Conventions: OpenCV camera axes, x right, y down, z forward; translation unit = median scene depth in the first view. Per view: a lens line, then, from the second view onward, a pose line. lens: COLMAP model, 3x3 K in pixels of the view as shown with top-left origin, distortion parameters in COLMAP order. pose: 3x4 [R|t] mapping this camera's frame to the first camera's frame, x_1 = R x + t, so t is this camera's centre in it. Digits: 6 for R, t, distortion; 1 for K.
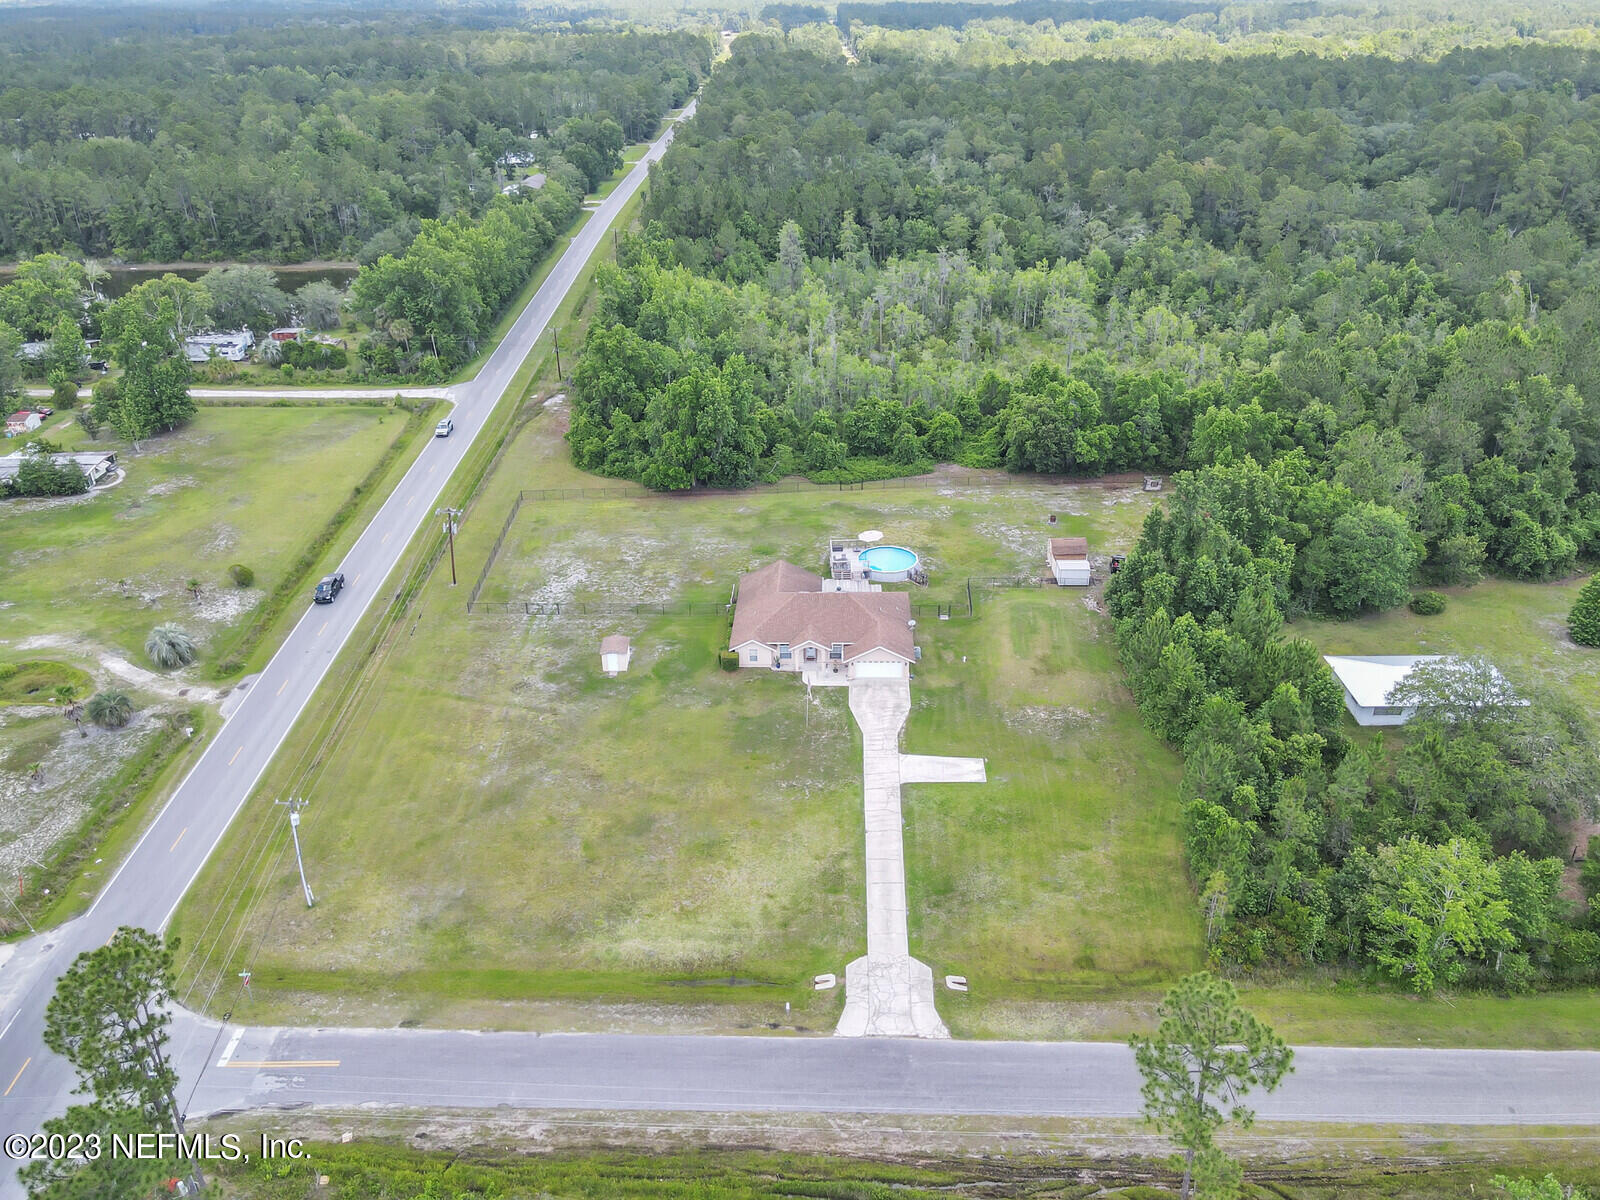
lens RADIAL K [[1187.3, 0, 805.6], [0, 1187.3, 601.5], [0, 0, 1]] dist [-0.000862, 0.001376]
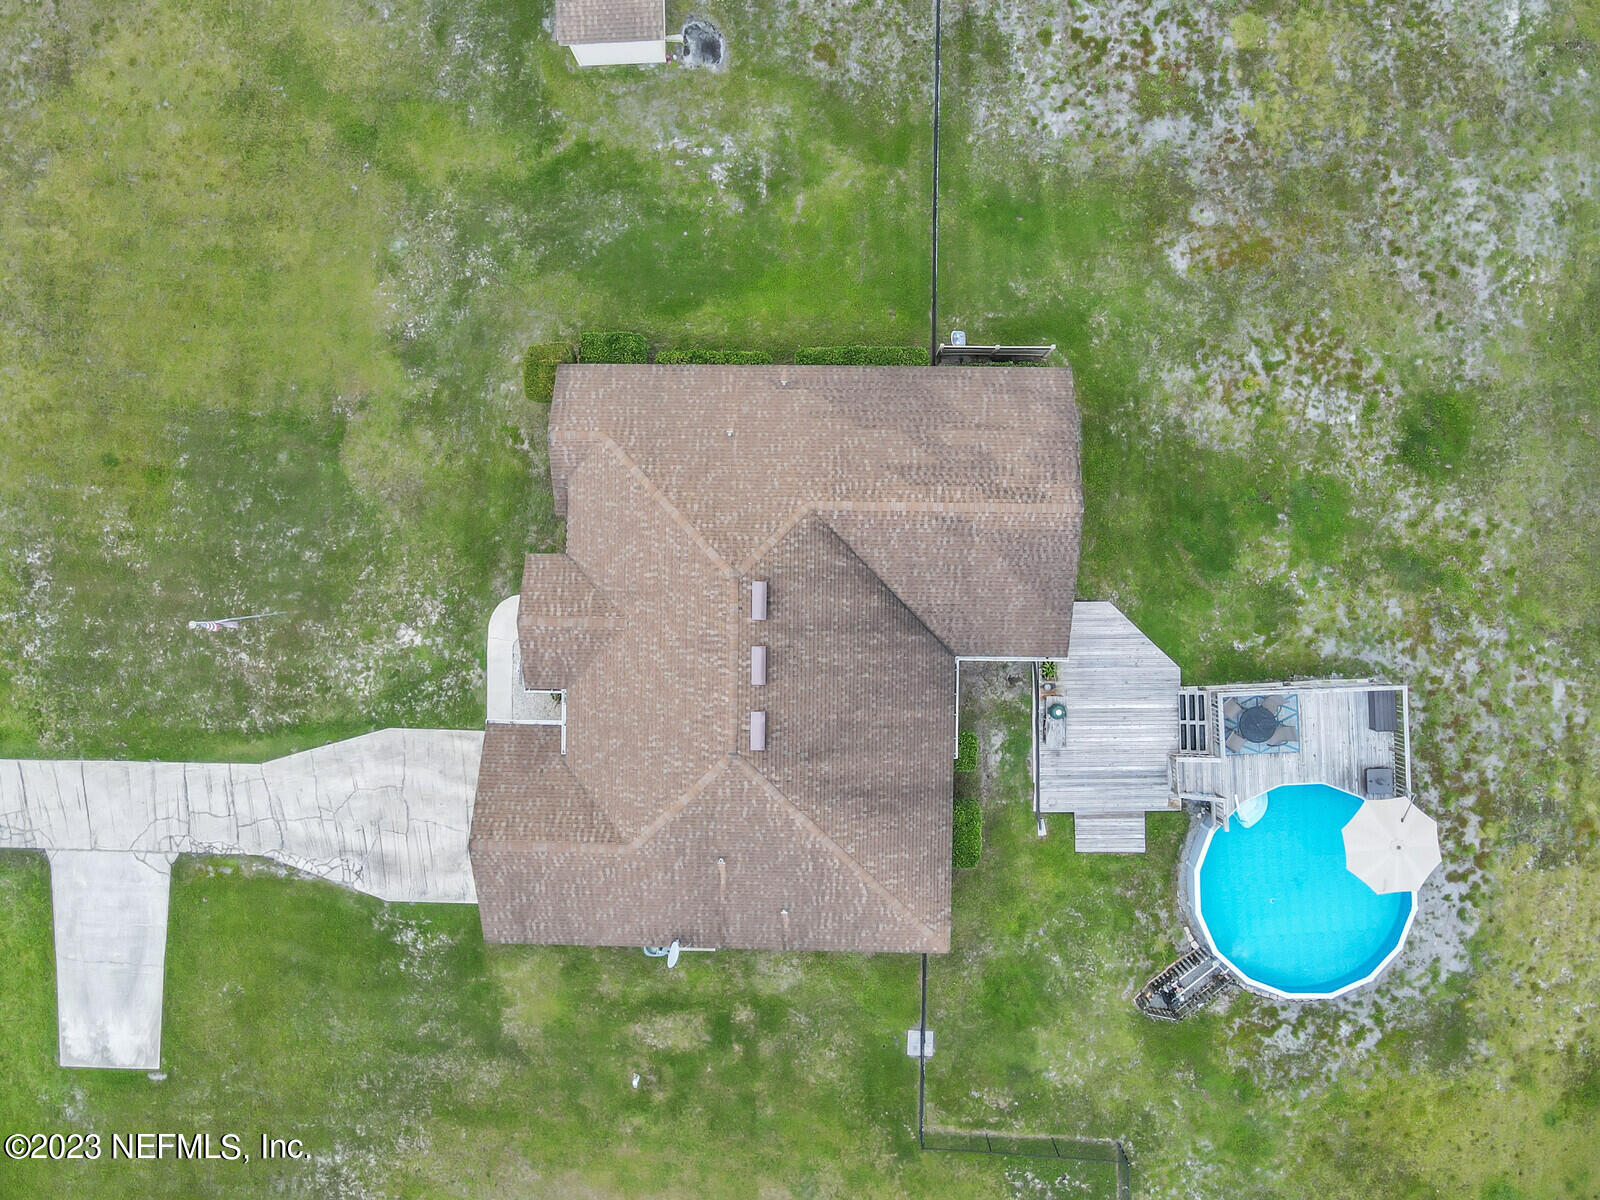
lens RADIAL K [[1179.8, 0, 797.5], [0, 1179.8, 578.8], [0, 0, 1]] dist [0.012208, 0.010620]
pose [[0.018917, 0.999409, 0.028717, -0.018251], [-0.440107, -0.017466, 0.897775, -0.321920], [0.897746, -0.029622, 0.439516, 1.083376]]
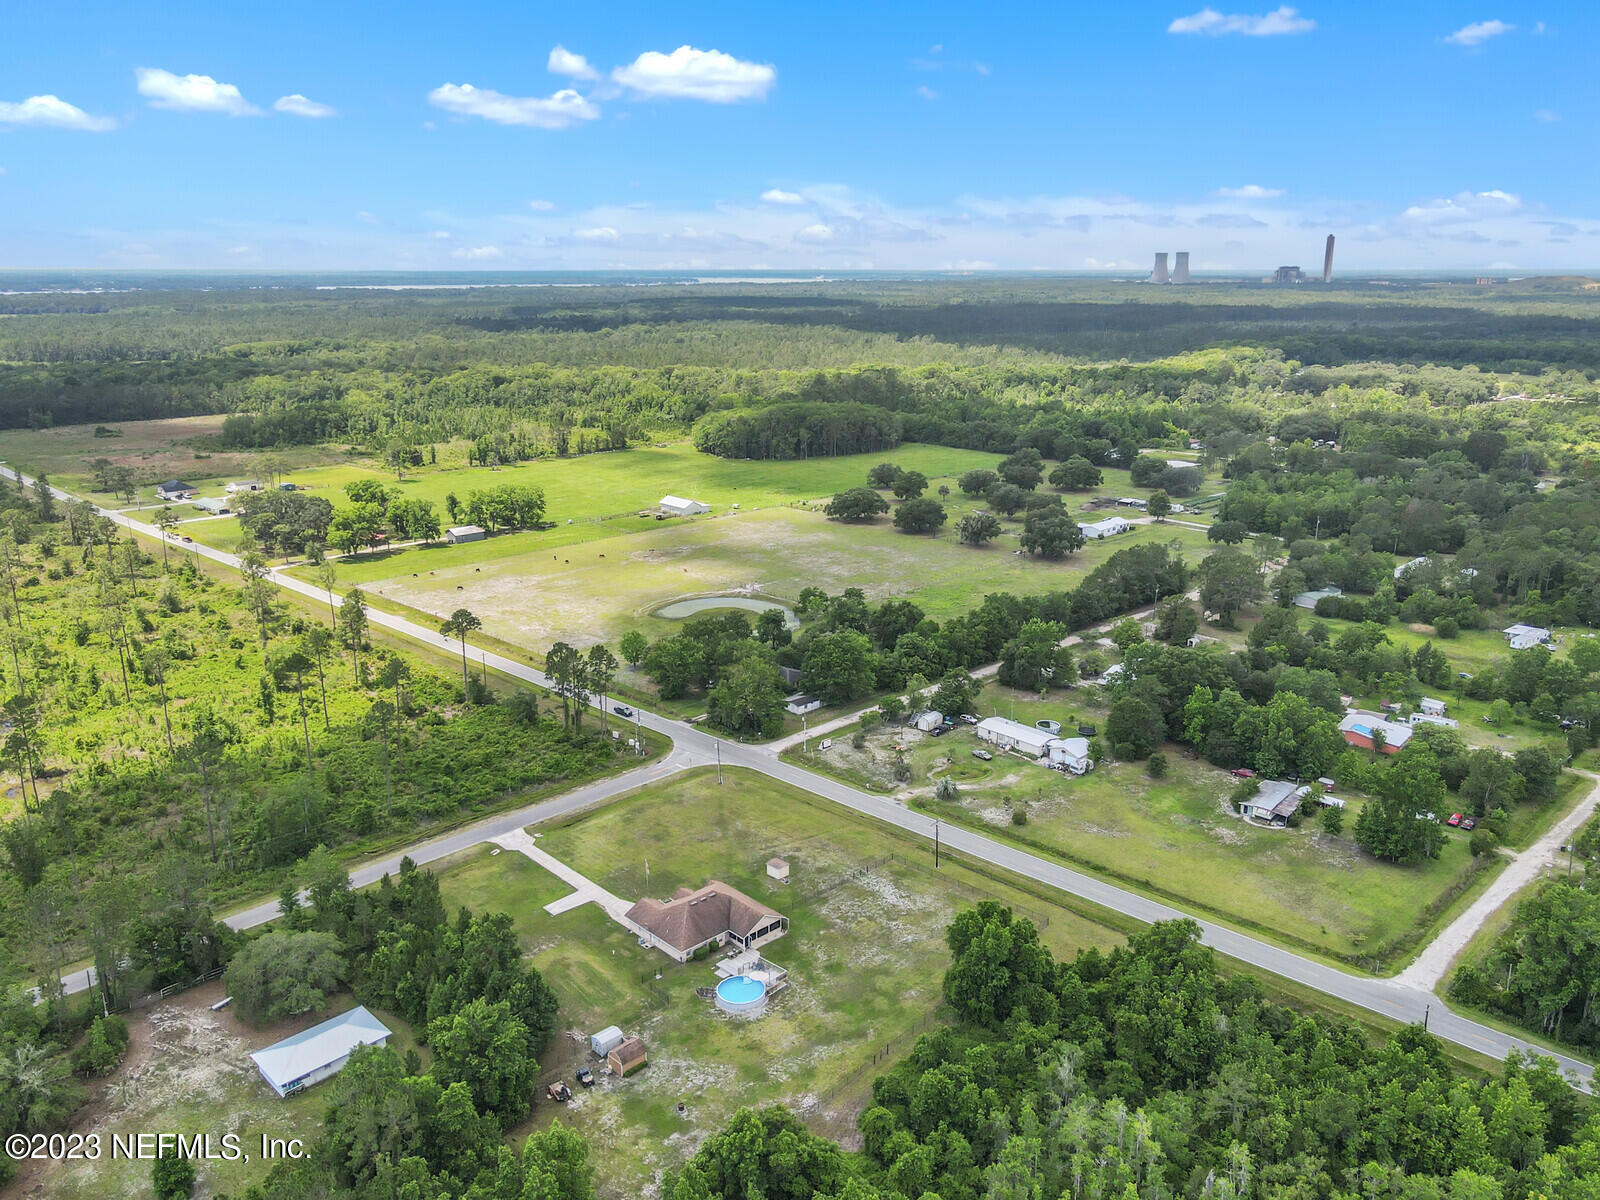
lens RADIAL K [[1191.4, 0, 804.4], [0, 1191.4, 605.5], [0, 0, 1]] dist [0.008274, 0.010804]
pose [[-0.699118, 0.208080, -0.684059, 1.108925], [-0.326032, 0.758695, 0.563991, -1.490219], [0.636347, 0.617321, -0.462576, 1.917660]]
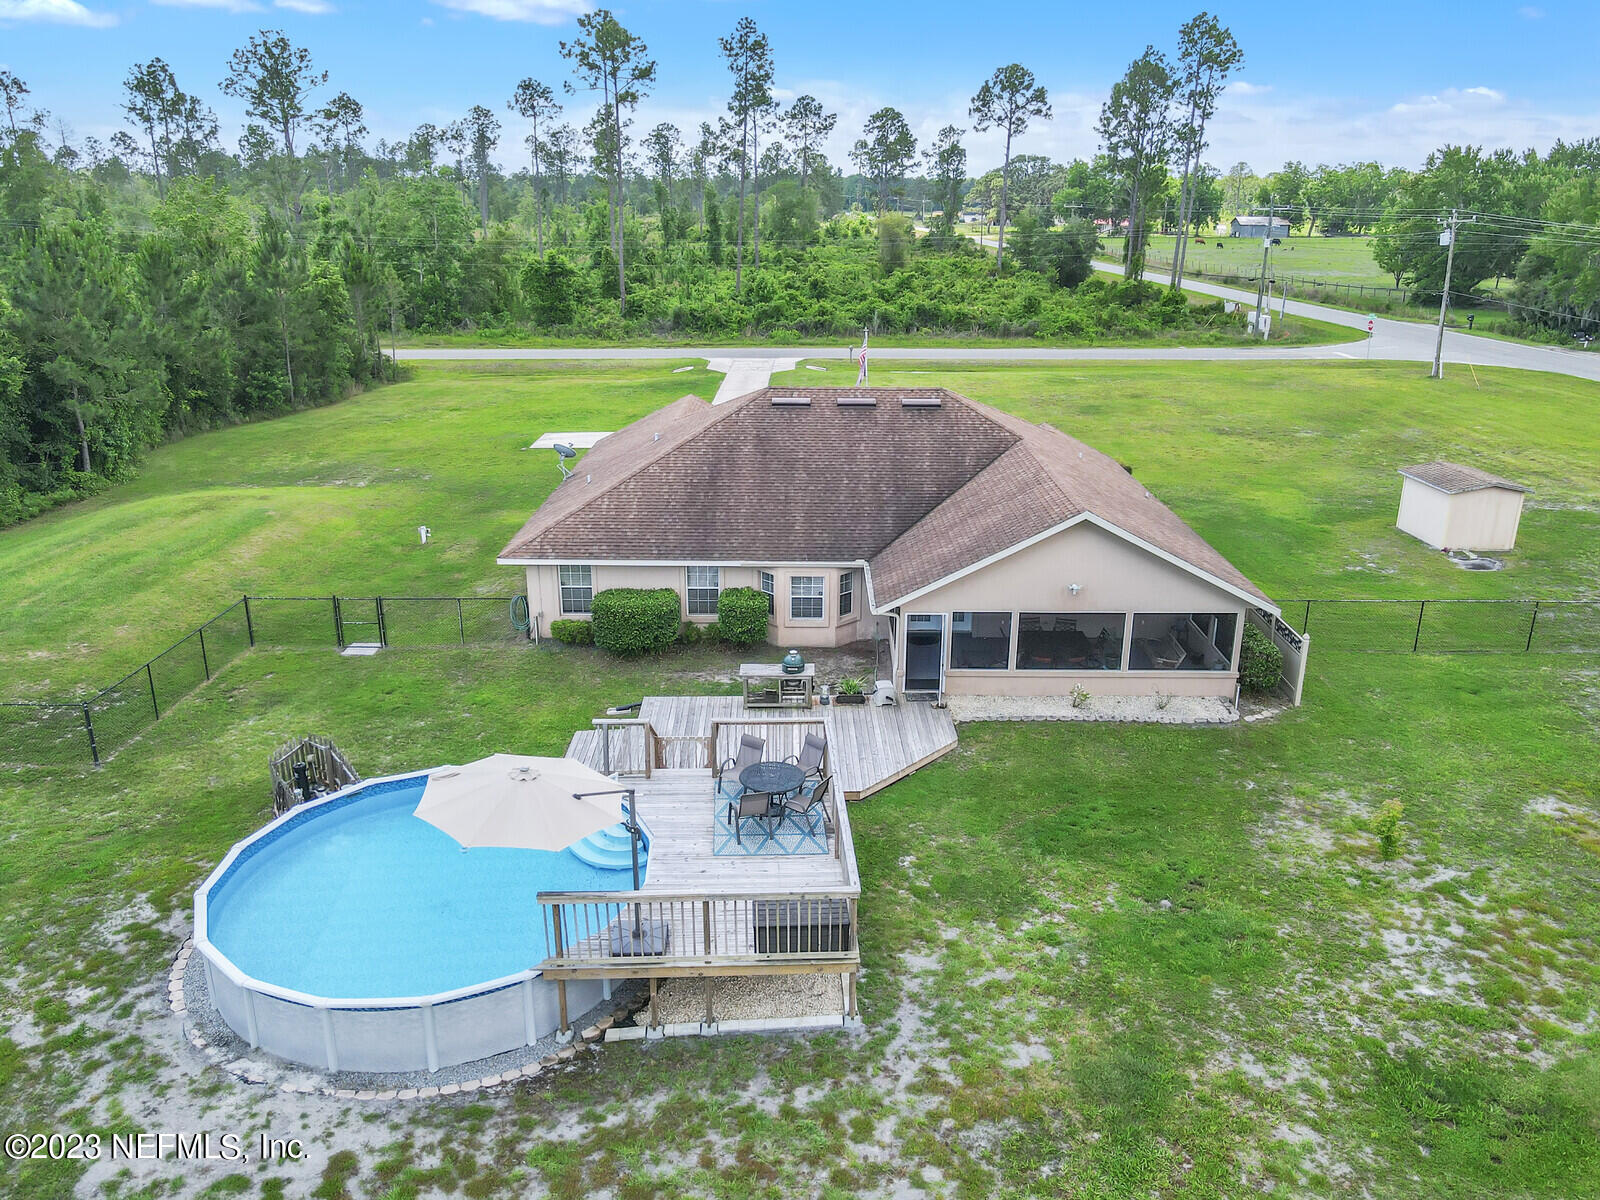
lens RADIAL K [[1188.3, 0, 803.8], [0, 1188.3, 604.2], [0, 0, 1]] dist [0.010031, 0.003077]
pose [[-0.999589, 0.020966, -0.019559, 0.040059], [-0.000088, 0.679891, 0.733313, -0.222189], [0.028672, 0.733014, -0.679609, 1.501030]]
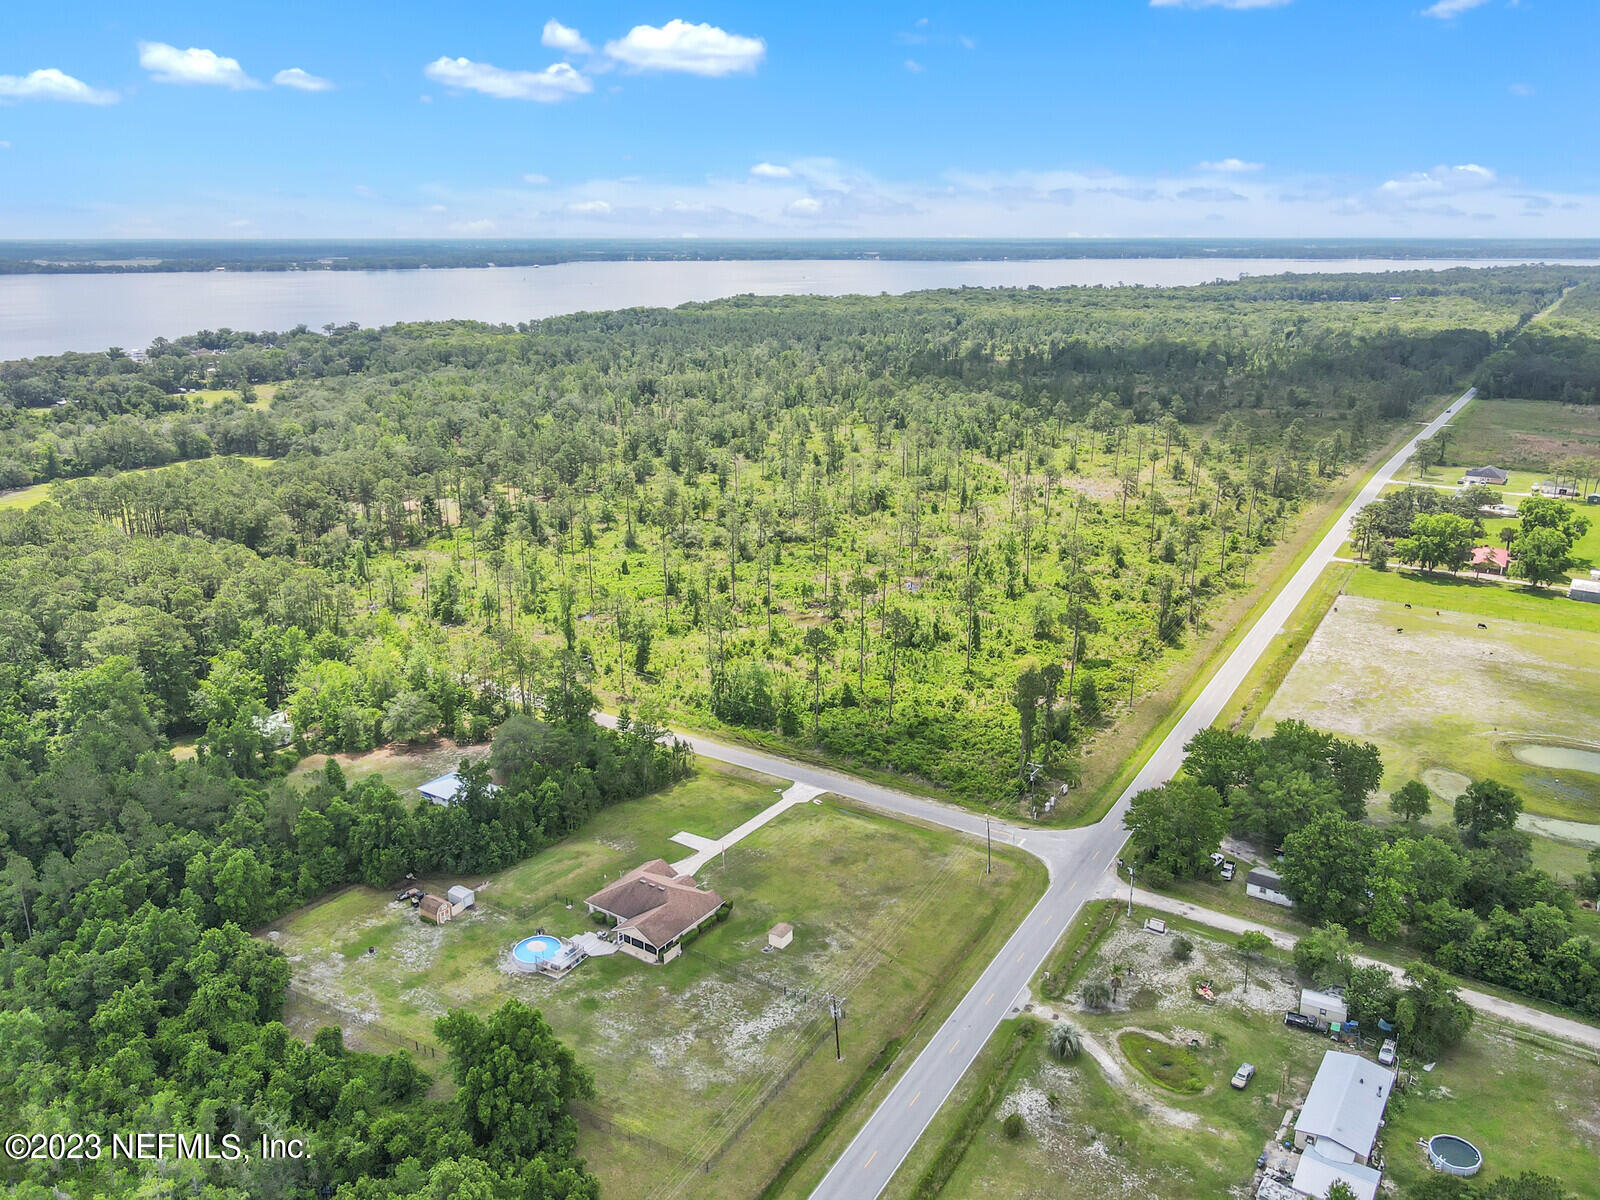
lens RADIAL K [[1218.8, 0, 825.9], [0, 1218.8, 577.6], [0, 0, 1]] dist [0.003315, 0.002905]
pose [[-0.850516, -0.134850, 0.508368, -1.115445], [0.252839, 0.742726, 0.620025, -1.475576], [-0.461188, 0.655876, -0.597605, 1.921712]]
